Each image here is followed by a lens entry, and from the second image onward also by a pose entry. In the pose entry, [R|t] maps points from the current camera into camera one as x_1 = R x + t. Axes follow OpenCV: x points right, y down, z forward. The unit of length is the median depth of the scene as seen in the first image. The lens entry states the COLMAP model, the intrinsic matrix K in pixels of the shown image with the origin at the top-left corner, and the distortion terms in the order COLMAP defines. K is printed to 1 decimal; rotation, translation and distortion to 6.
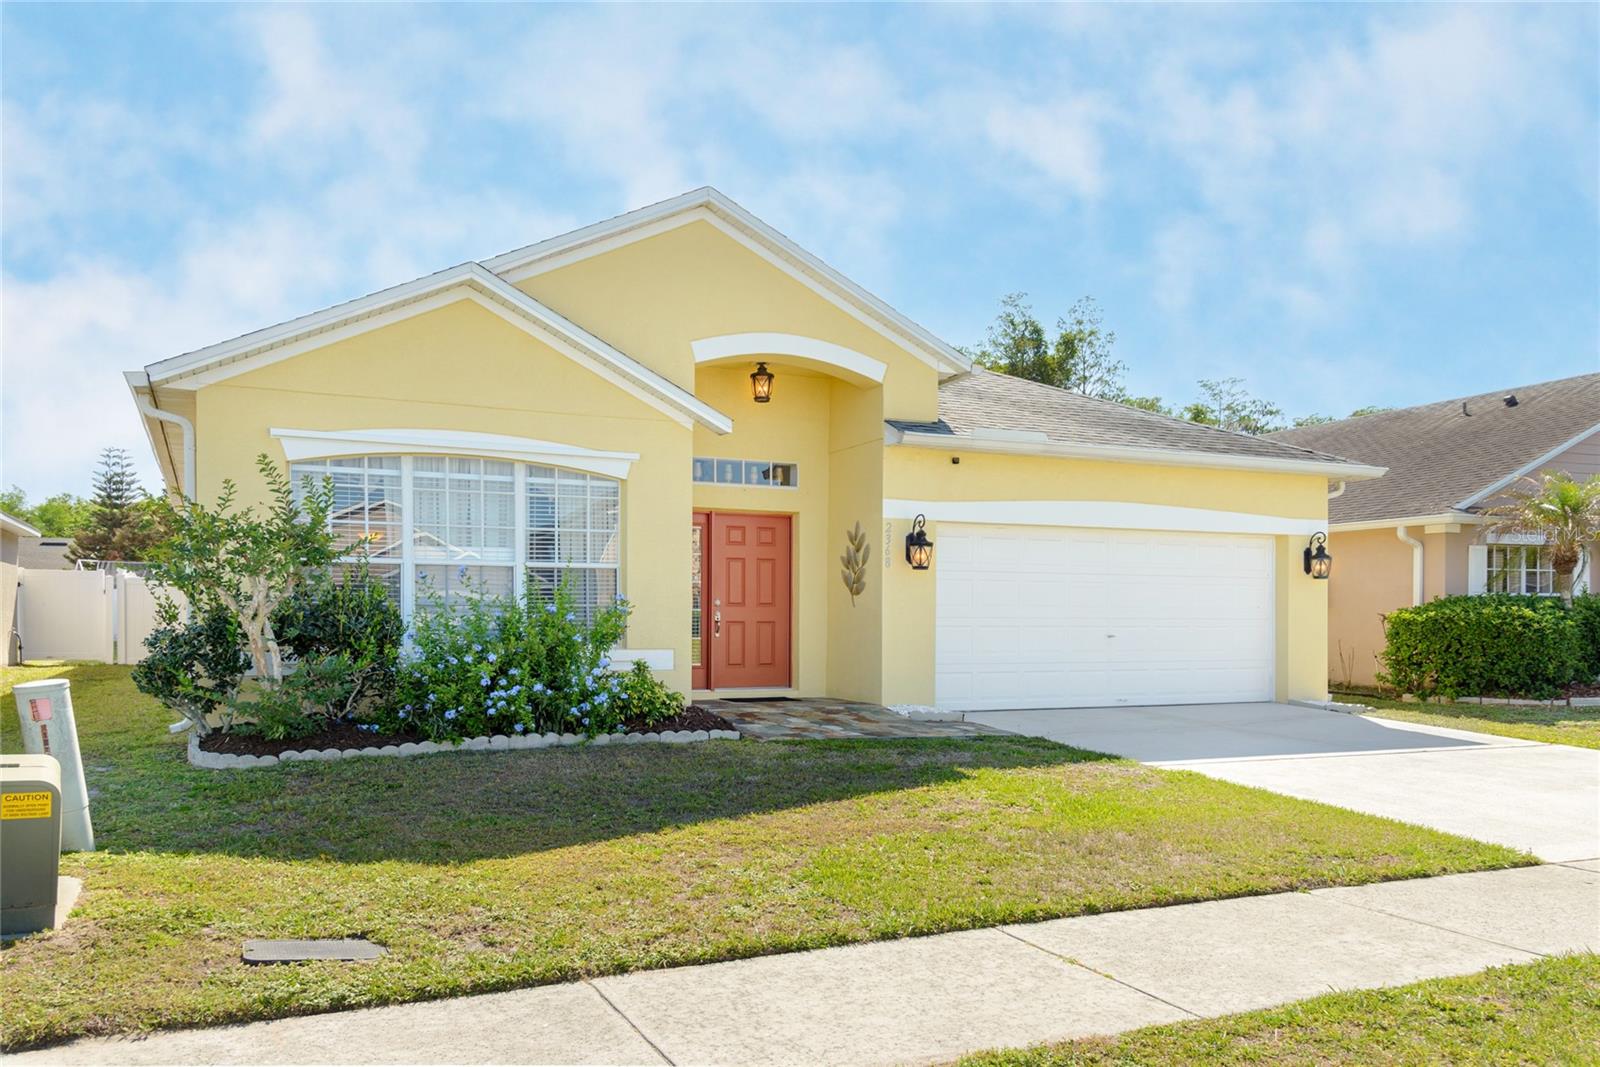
lens RADIAL K [[1070.9, 0, 1079.0], [0, 1070.9, 611.4], [0, 0, 1]] dist [-0.003449, 0.001327]
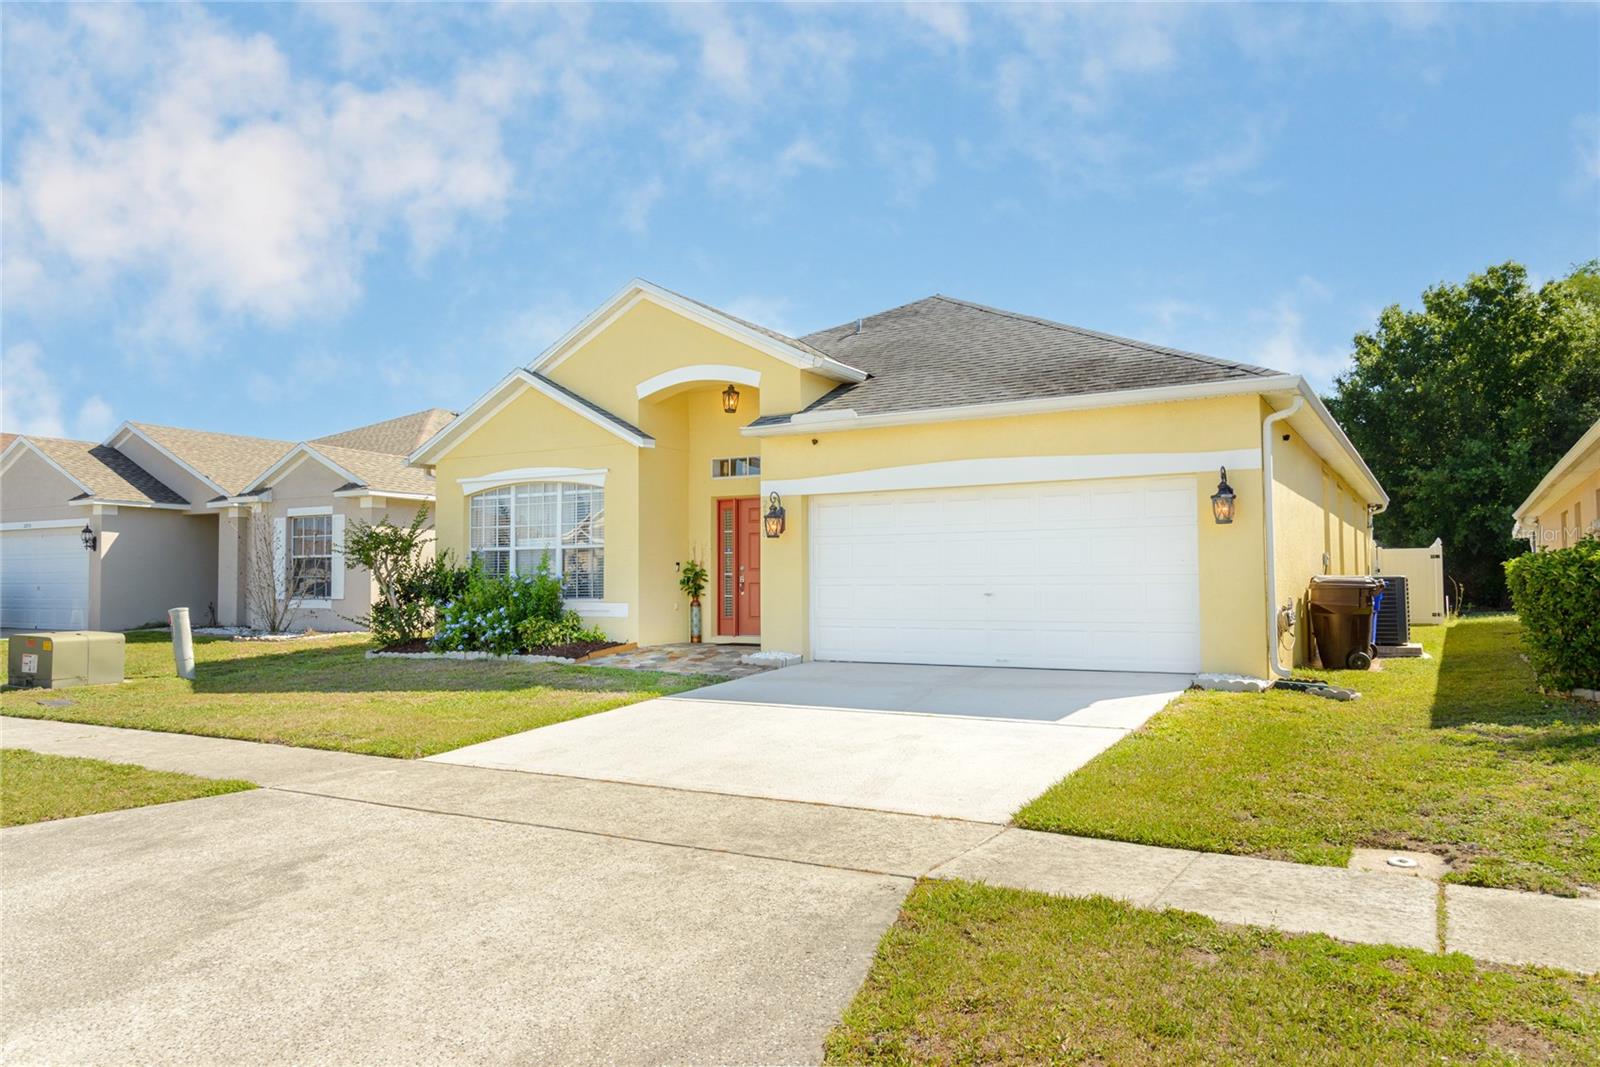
lens RADIAL K [[1279.4, 0, 970.6], [0, 1279.4, 529.4], [0, 0, 1]] dist [0.002472, 0.006396]
pose [[0.564640, -0.046152, -0.824046, 1.134983], [0.014723, 0.998840, -0.045854, 0.019956], [0.825206, 0.013759, 0.564664, 0.367589]]
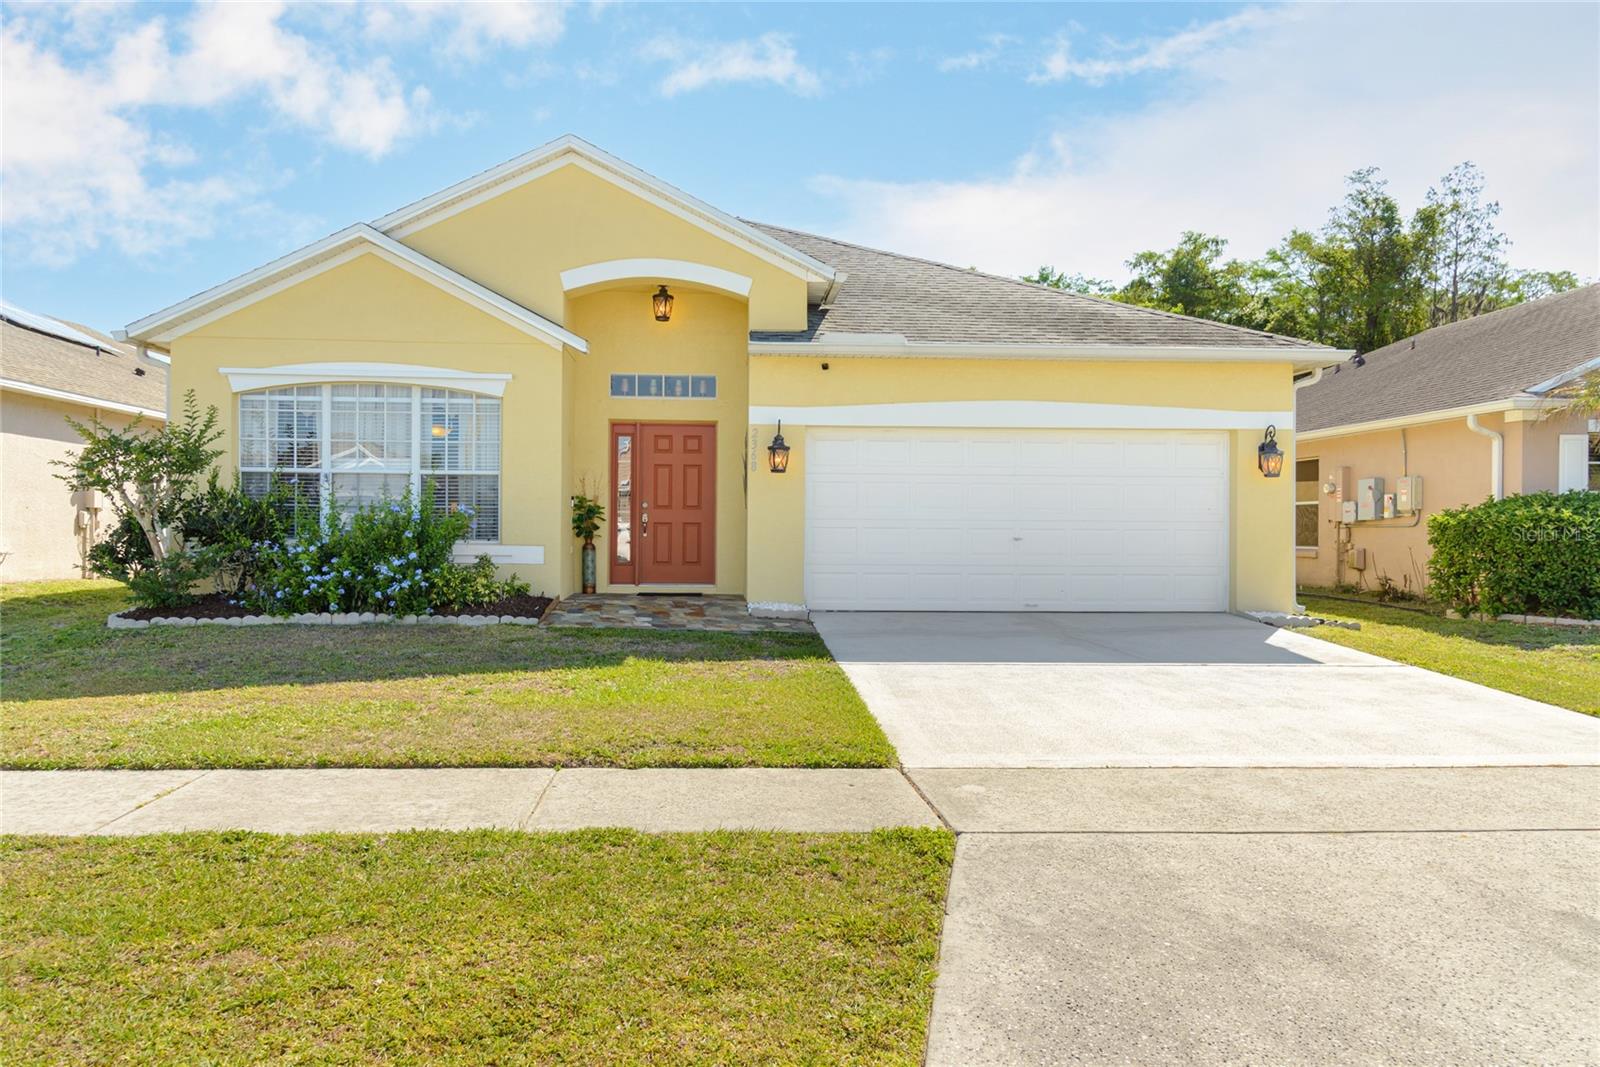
lens RADIAL K [[1167.0, 0, 1092.0], [0, 1167.0, 496.8], [0, 0, 1]] dist [0.005312, 0.000599]
pose [[0.942695, -0.008706, -0.333543, 0.512889], [0.001170, 0.999740, -0.022789, 0.011079], [0.333654, 0.021093, 0.942459, 0.027177]]
